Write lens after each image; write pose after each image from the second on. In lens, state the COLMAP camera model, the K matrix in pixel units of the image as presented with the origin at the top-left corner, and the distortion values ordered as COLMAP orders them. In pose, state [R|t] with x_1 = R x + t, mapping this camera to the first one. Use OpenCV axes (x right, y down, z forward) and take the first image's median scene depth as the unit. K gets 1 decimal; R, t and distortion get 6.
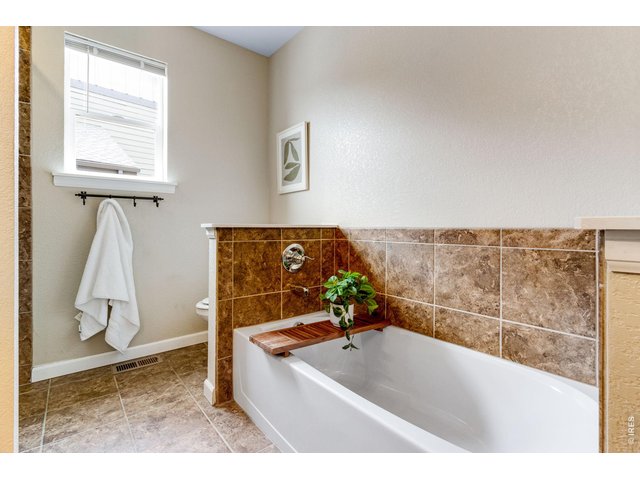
lens RADIAL K [[302.6, 0, 311.3], [0, 302.6, 231.6], [0, 0, 1]] dist [0.011122, -0.006709]
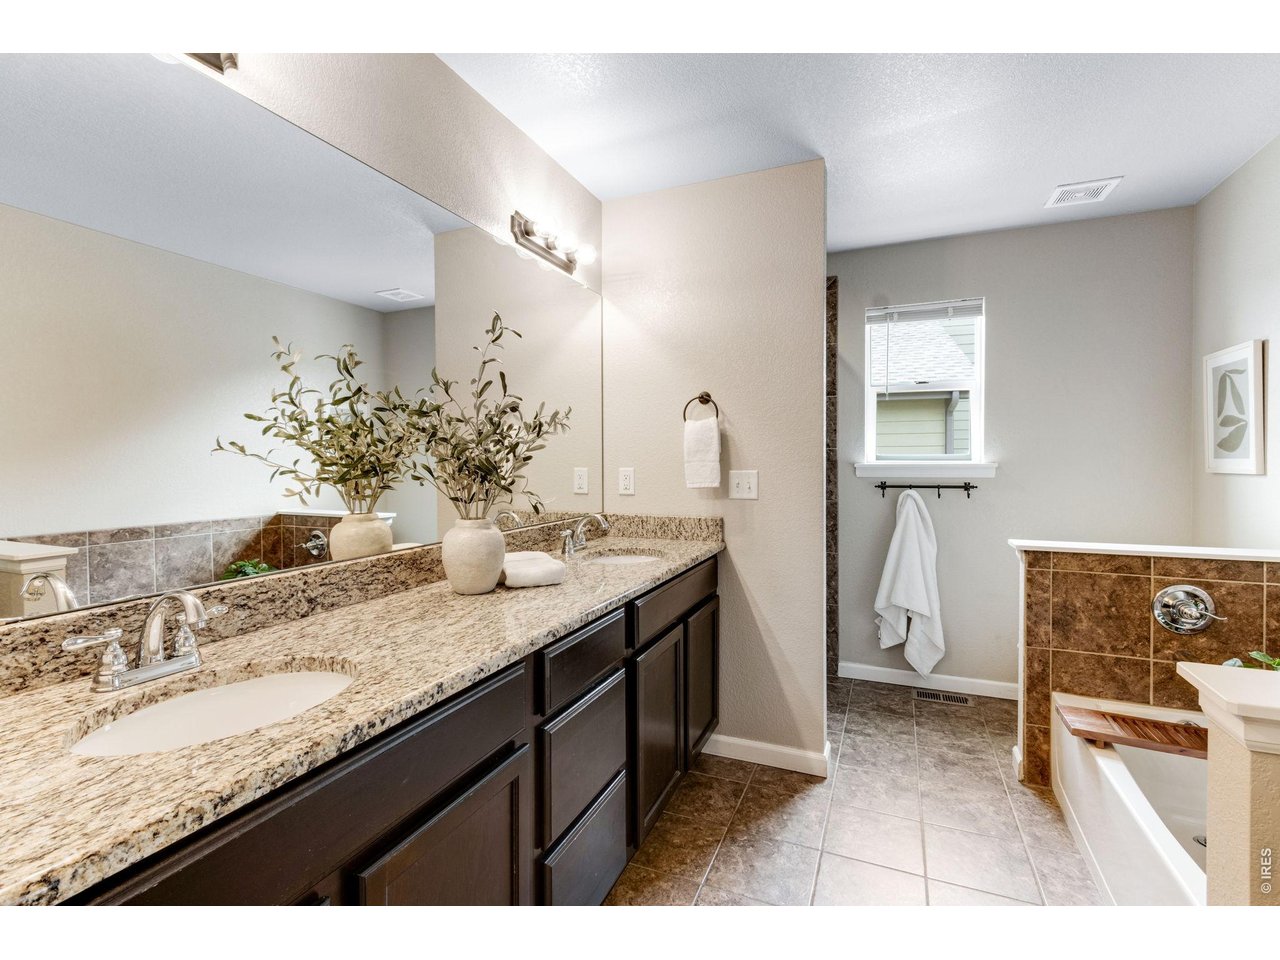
lens RADIAL K [[605.1, 0, 622.7], [0, 605.1, 463.2], [0, 0, 1]] dist [0.011122, -0.006709]
pose [[0.452590, 0.005950, -0.891699, 0.525586], [0.005739, 0.999938, 0.009585, -0.223819], [0.891700, -0.009456, 0.452527, -0.520159]]
